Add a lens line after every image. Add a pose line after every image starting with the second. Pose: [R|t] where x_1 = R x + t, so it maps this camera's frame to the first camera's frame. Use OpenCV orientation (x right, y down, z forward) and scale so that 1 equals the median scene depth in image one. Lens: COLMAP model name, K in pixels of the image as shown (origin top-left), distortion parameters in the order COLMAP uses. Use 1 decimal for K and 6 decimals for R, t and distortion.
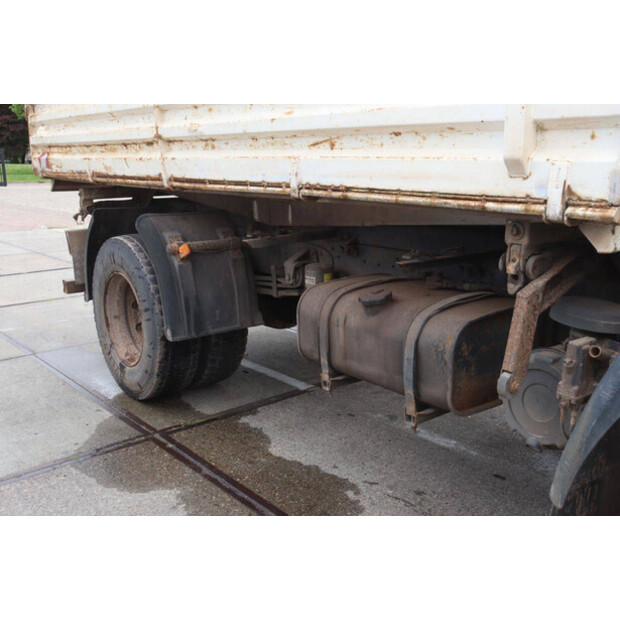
lens RADIAL K [[612.6, 0, 310.0], [0, 612.6, 310.0], [0, 0, 1]] dist [-0.055996, 0.011834]
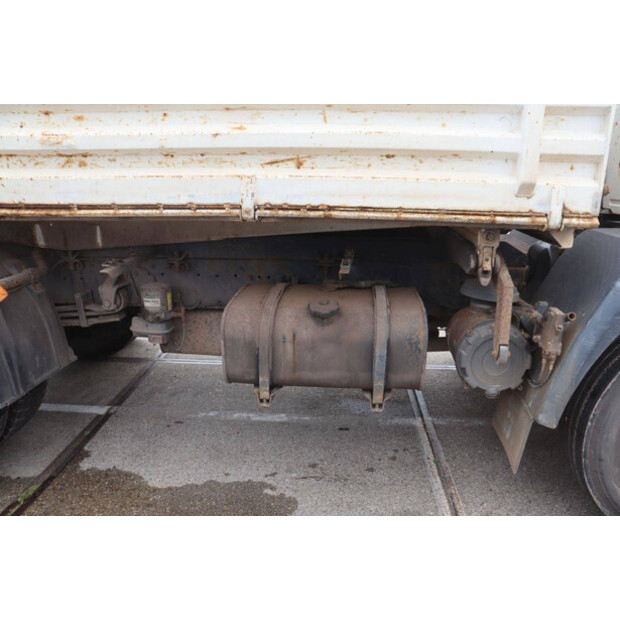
lens RADIAL K [[493.3, 0, 310.0], [0, 493.3, 310.0], [0, 0, 1]] dist [-0.147407, 0.109390]
pose [[0.711669, -0.190202, 0.676277, -0.512472], [0.160998, 0.981188, 0.106534, -0.117281], [-0.683818, 0.033062, 0.728903, 0.412613]]
